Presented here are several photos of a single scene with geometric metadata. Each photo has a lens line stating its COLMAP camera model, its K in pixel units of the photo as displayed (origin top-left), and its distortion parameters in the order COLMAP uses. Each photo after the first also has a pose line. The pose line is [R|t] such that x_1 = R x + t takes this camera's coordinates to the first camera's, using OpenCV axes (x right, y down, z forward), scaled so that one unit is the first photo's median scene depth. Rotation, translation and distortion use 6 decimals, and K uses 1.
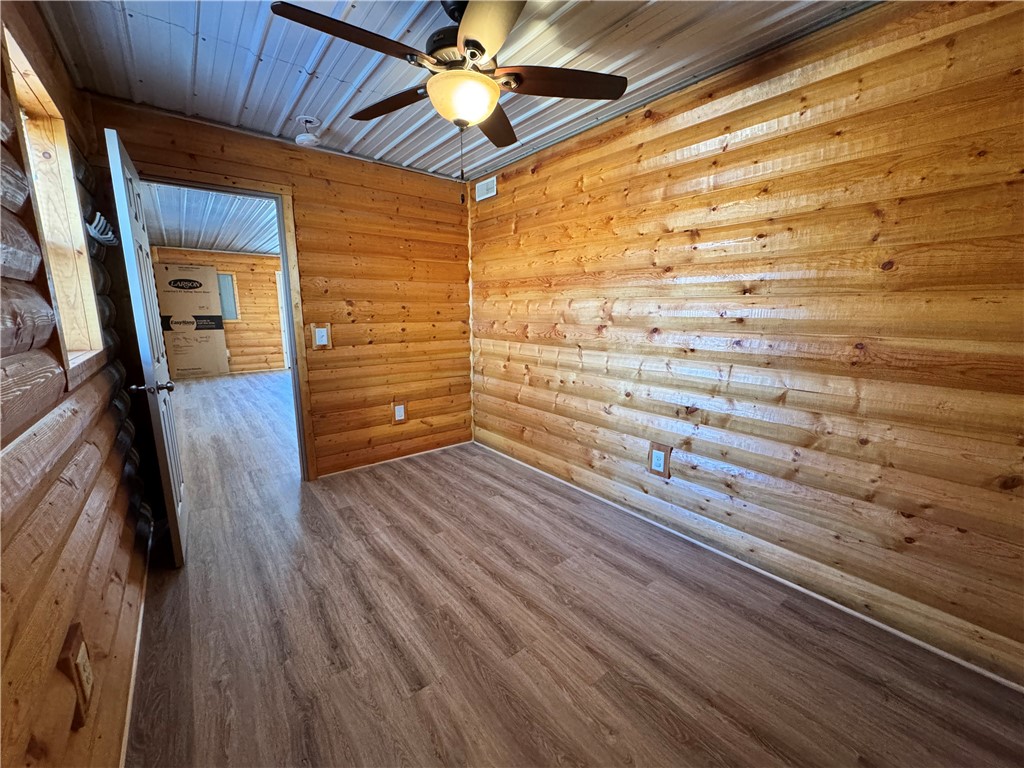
lens RADIAL K [[406.8, 0, 509.4], [0, 406.8, 386.2], [0, 0, 1]] dist [-0.001619, 0.000330]
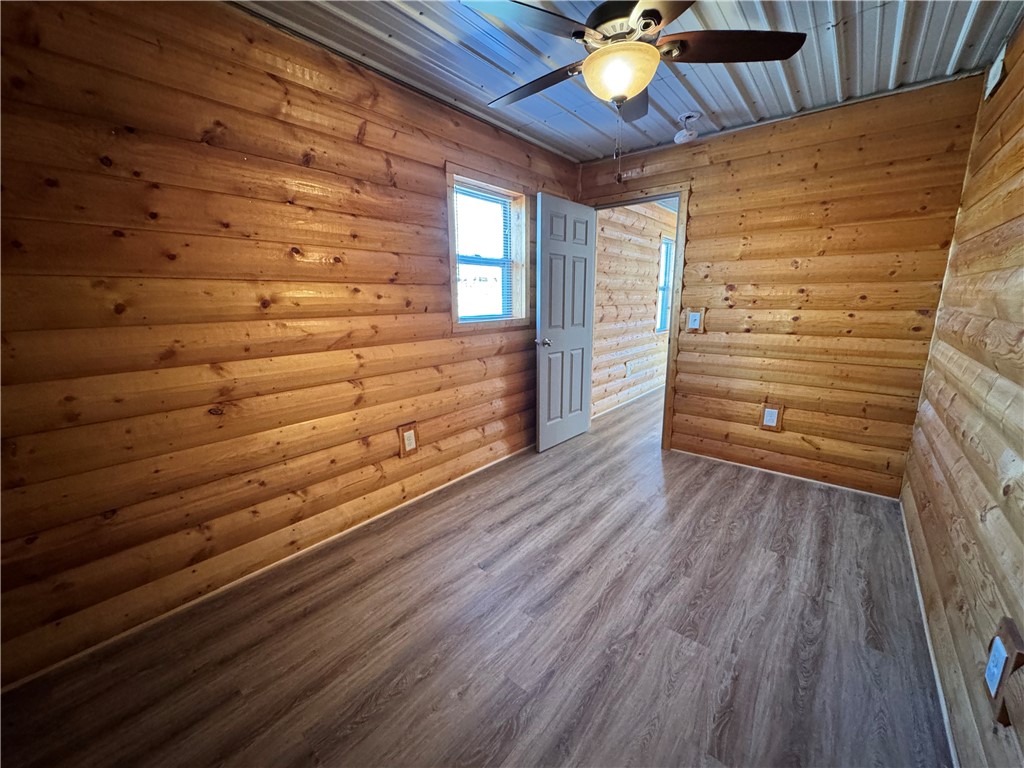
lens RADIAL K [[406.8, 0, 514.4], [0, 406.8, 386.6], [0, 0, 1]] dist [-0.001619, 0.000330]
pose [[0.203423, 0.206212, -0.957129, 0.523642], [-0.173803, 0.969649, 0.171970, -0.062234], [0.963541, 0.131370, 0.233089, 0.362656]]
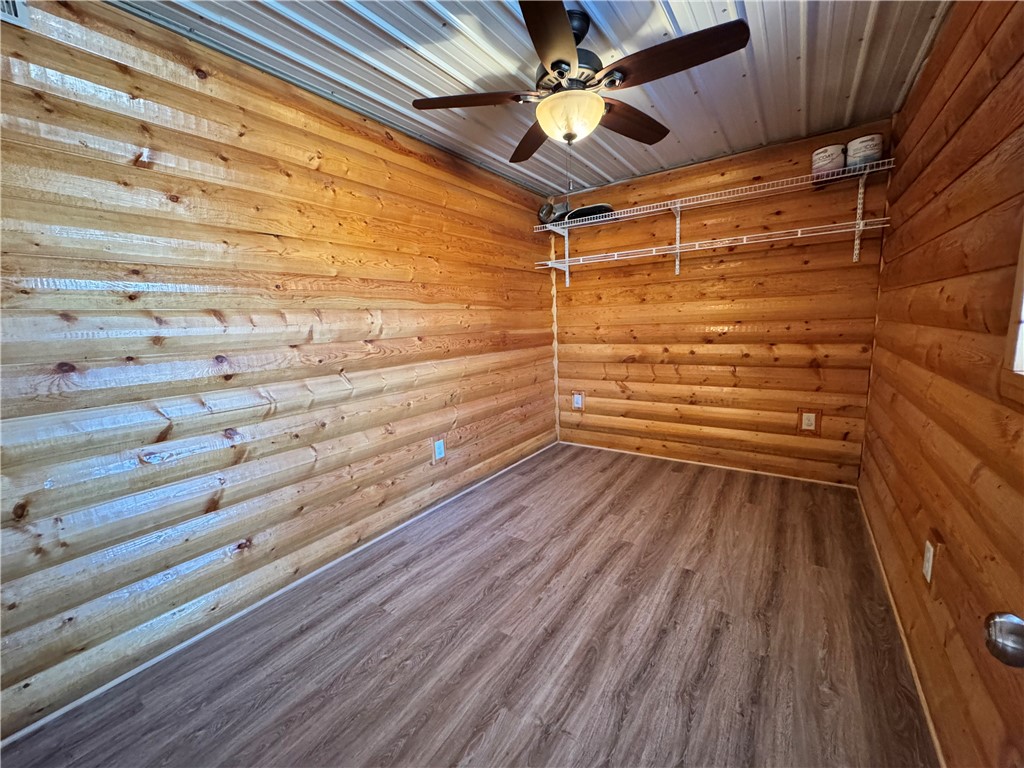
lens RADIAL K [[406.8, 0, 515.7], [0, 406.8, 371.1], [0, 0, 1]] dist [-0.001619, 0.000330]
pose [[-0.284071, -0.109800, 0.952495, -0.692632], [0.216421, 0.960440, 0.175261, -0.167745], [-0.934059, 0.255927, -0.249071, 0.906324]]
